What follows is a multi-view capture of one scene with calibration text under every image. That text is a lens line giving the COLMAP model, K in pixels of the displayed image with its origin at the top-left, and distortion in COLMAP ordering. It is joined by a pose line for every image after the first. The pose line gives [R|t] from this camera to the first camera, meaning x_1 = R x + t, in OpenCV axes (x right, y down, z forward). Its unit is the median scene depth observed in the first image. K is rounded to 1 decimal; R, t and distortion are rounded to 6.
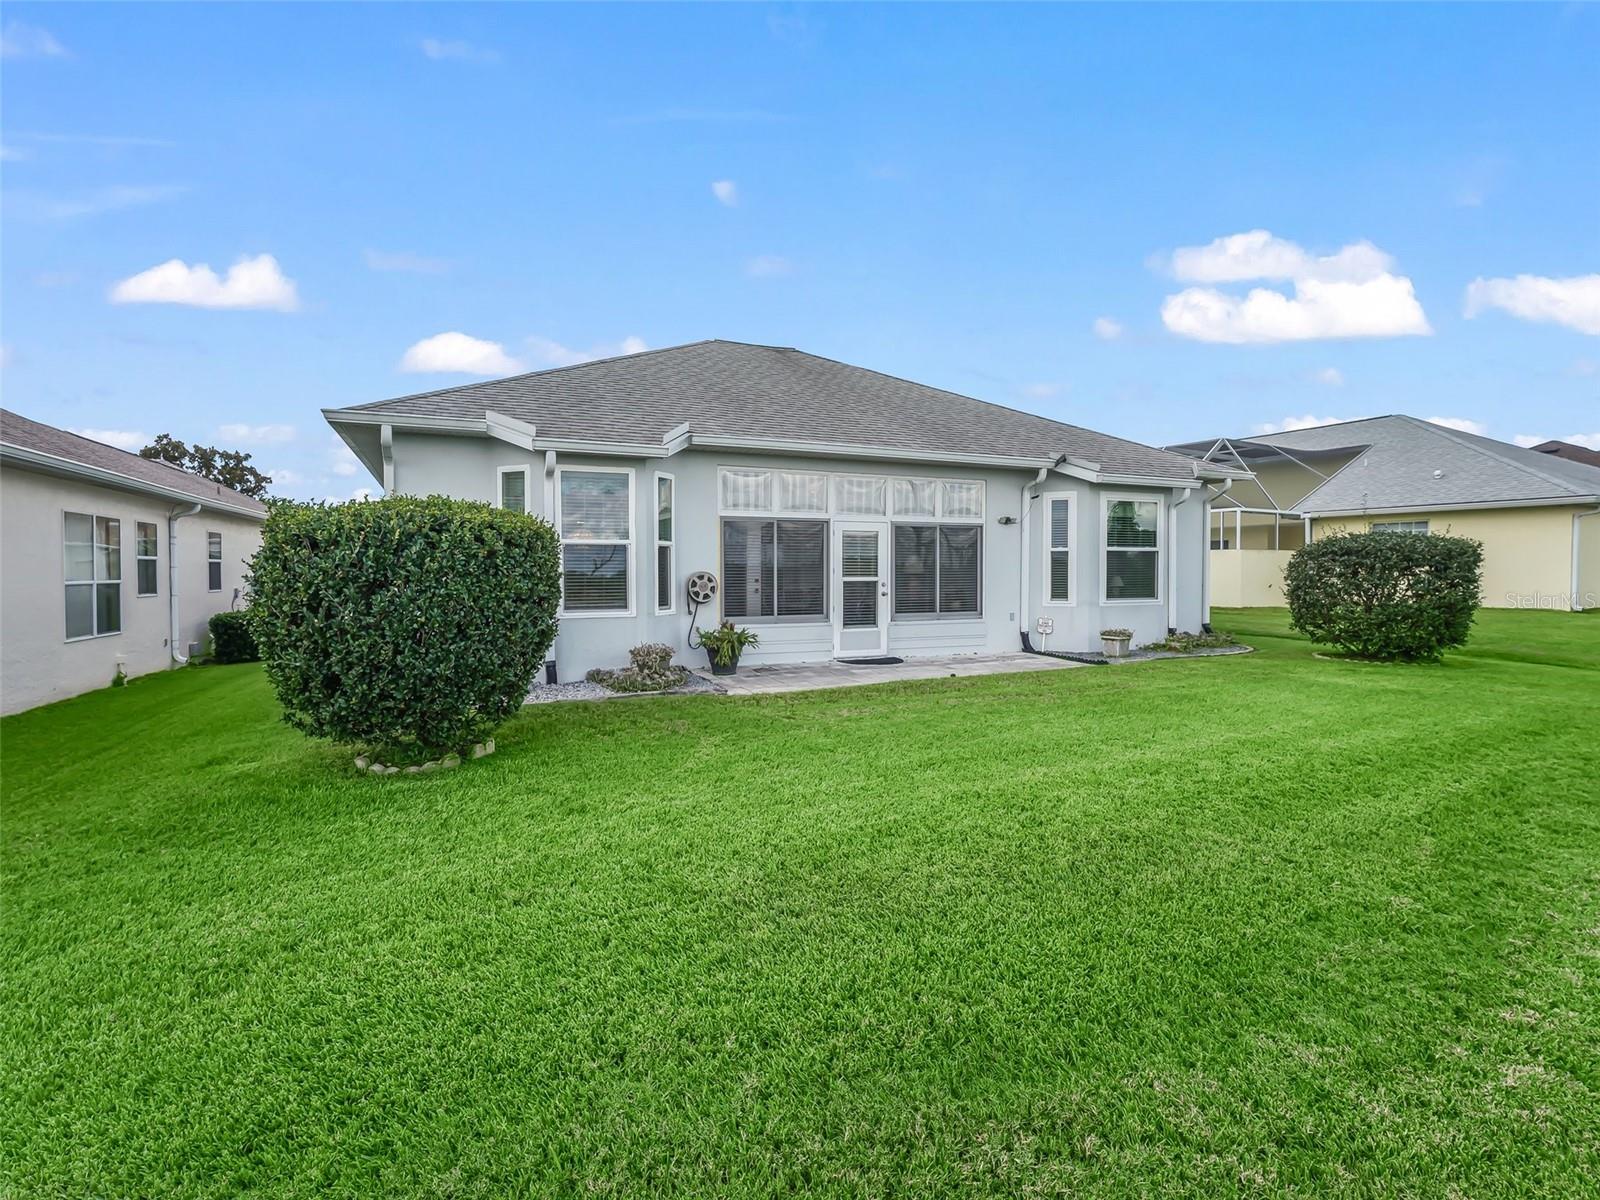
lens RADIAL K [[751.5, 0, 799.2], [0, 751.5, 591.6], [0, 0, 1]] dist [0.027875, 0.000238]
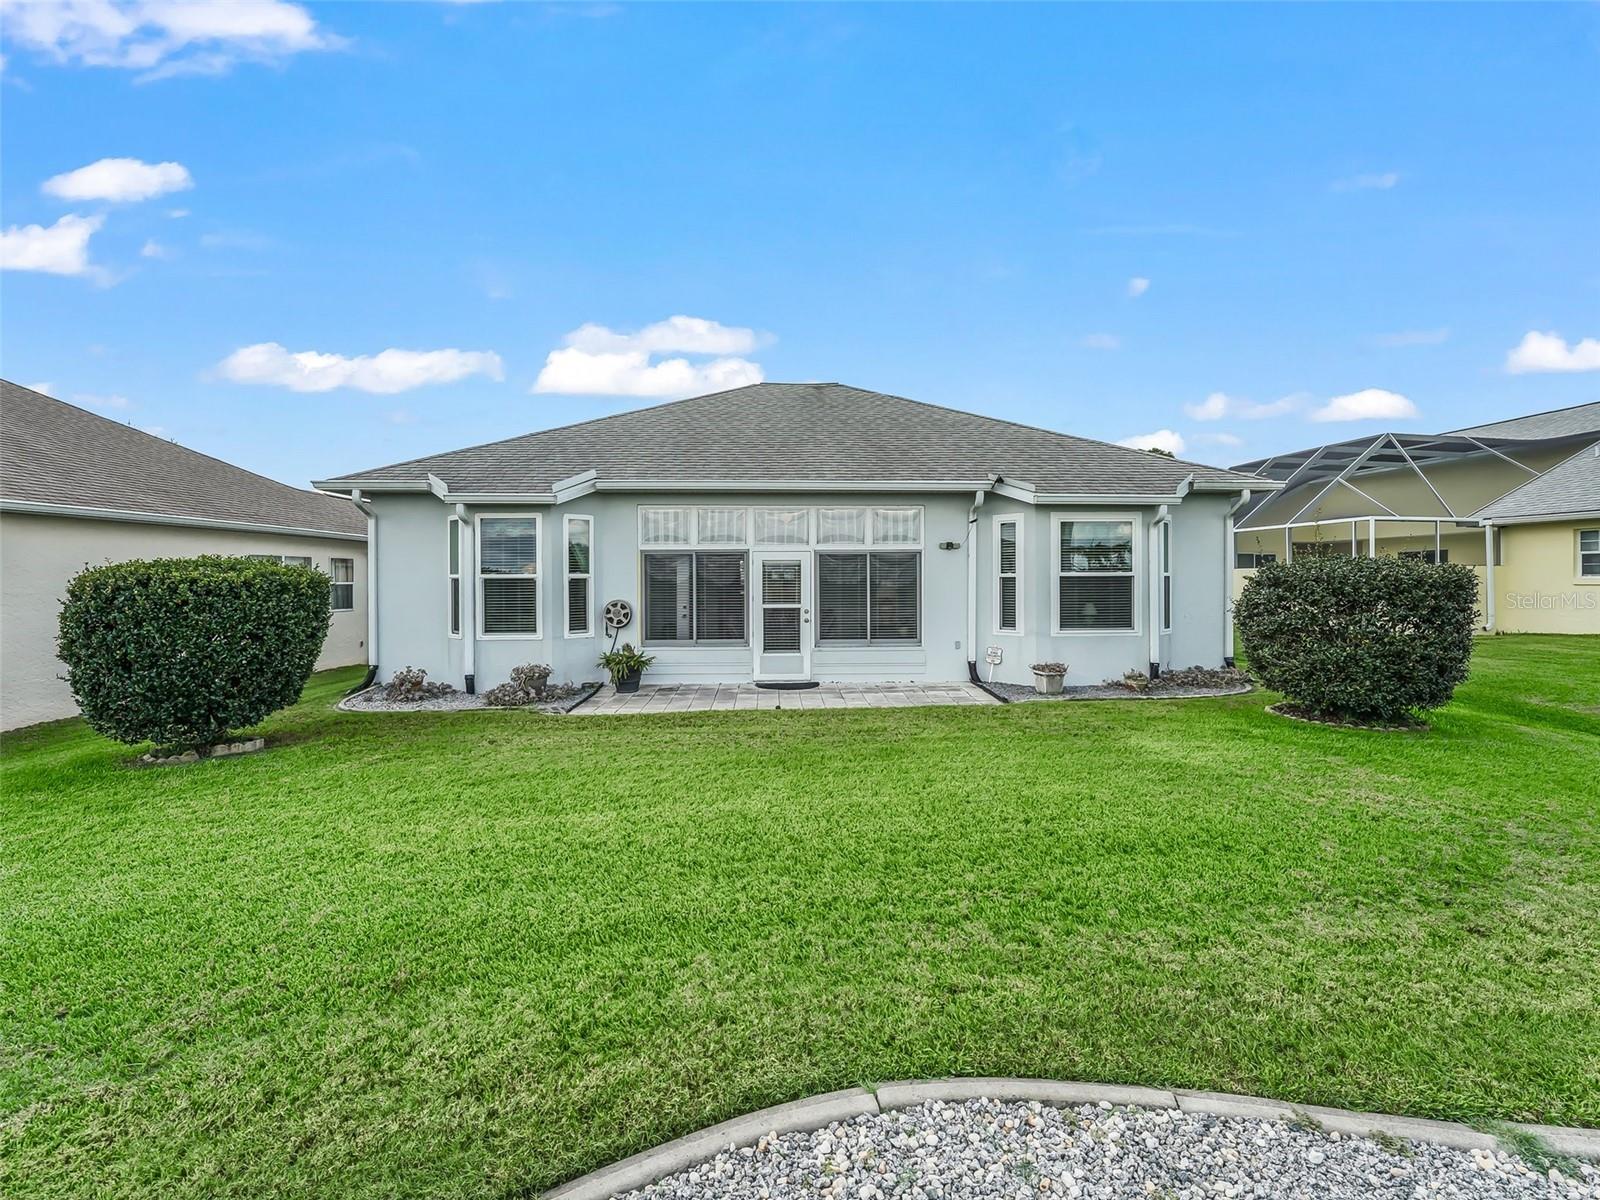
lens RADIAL K [[672.8, 0, 806.0], [0, 672.8, 587.3], [0, 0, 1]] dist [-0.002331, 0.000255]
pose [[0.937897, 0.002051, -0.346907, 0.433279], [-0.006760, 0.999901, -0.012366, -0.031075], [0.346847, 0.013943, 0.937818, 0.133865]]
